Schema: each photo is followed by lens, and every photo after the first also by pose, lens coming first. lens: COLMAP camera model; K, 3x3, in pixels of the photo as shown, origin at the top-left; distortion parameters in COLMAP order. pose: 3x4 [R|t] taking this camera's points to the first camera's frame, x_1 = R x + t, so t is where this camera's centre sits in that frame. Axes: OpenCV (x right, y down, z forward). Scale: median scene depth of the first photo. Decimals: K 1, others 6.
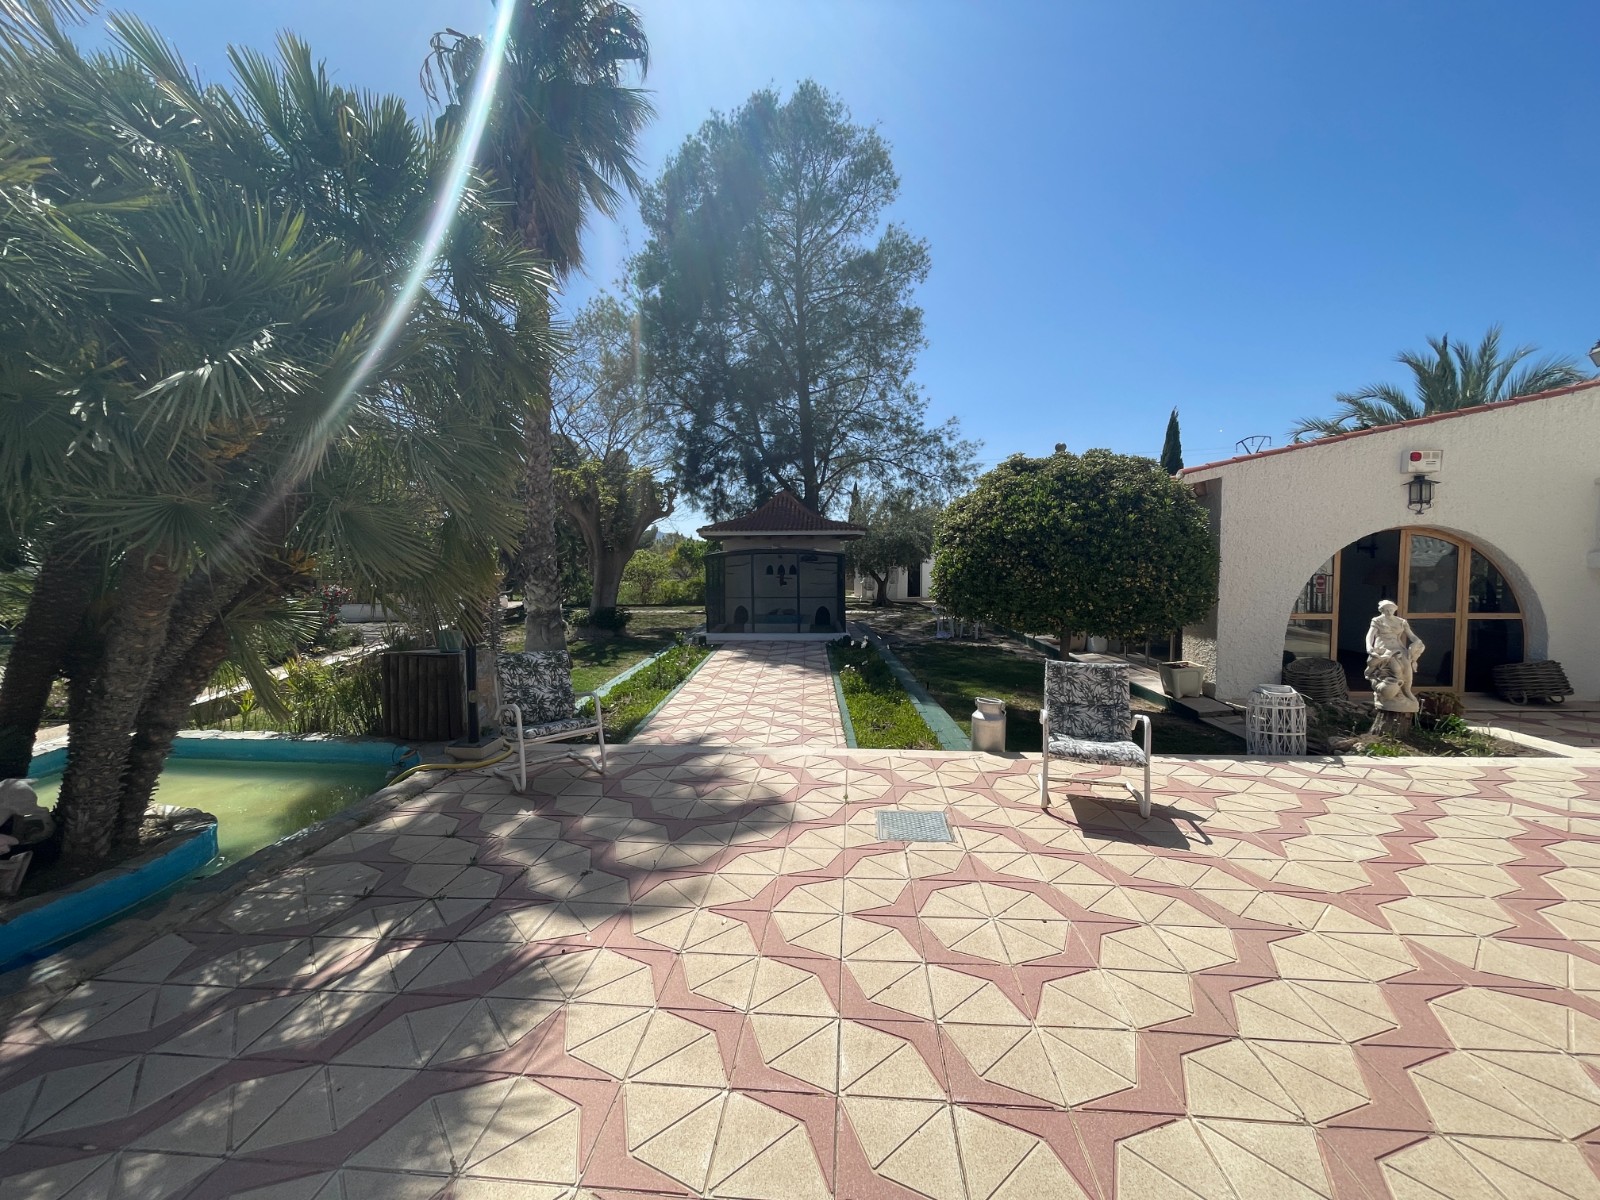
lens RADIAL K [[646.3, 0, 790.6], [0, 646.3, 596.7], [0, 0, 1]] dist [-0.005809, 0.000768]
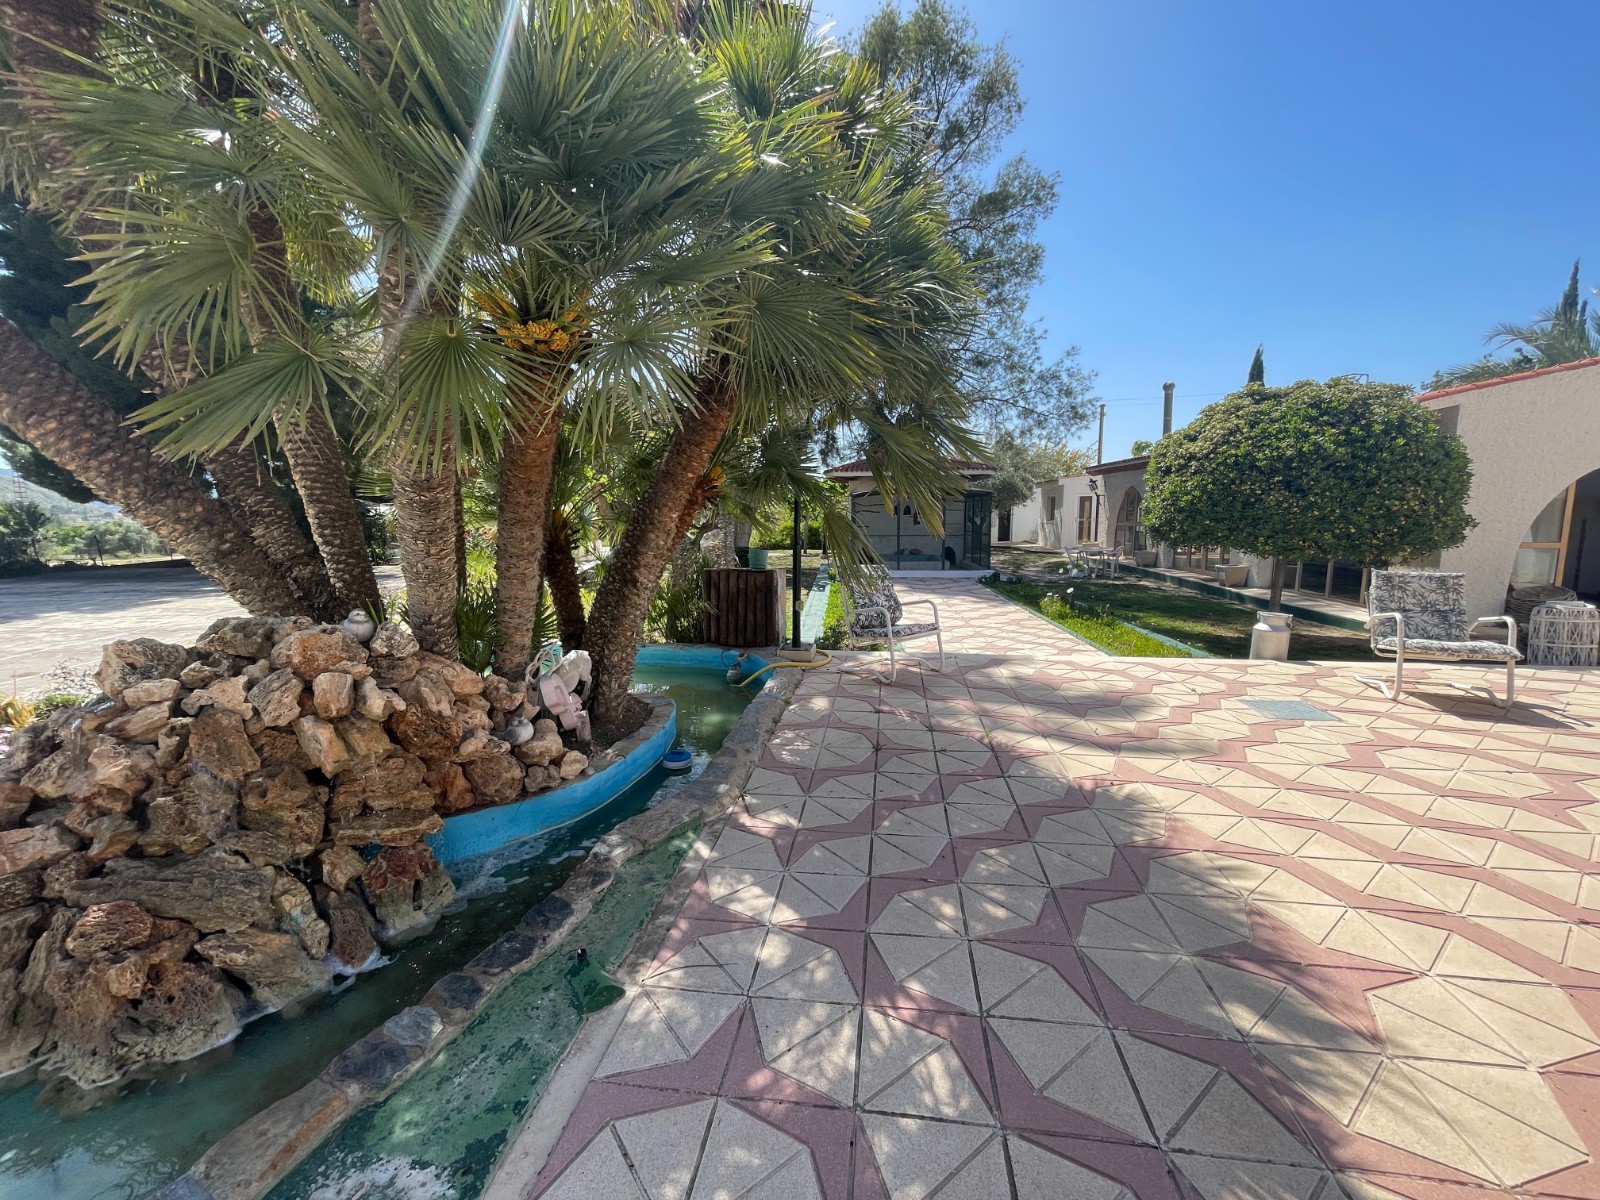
lens RADIAL K [[646.3, 0, 815.0], [0, 646.3, 582.3], [0, 0, 1]] dist [-0.005809, 0.000768]
pose [[0.998214, 0.005967, -0.059434, -0.328134], [-0.002326, 0.998126, 0.061147, 0.038109], [0.059687, -0.060900, 0.996358, -0.088077]]
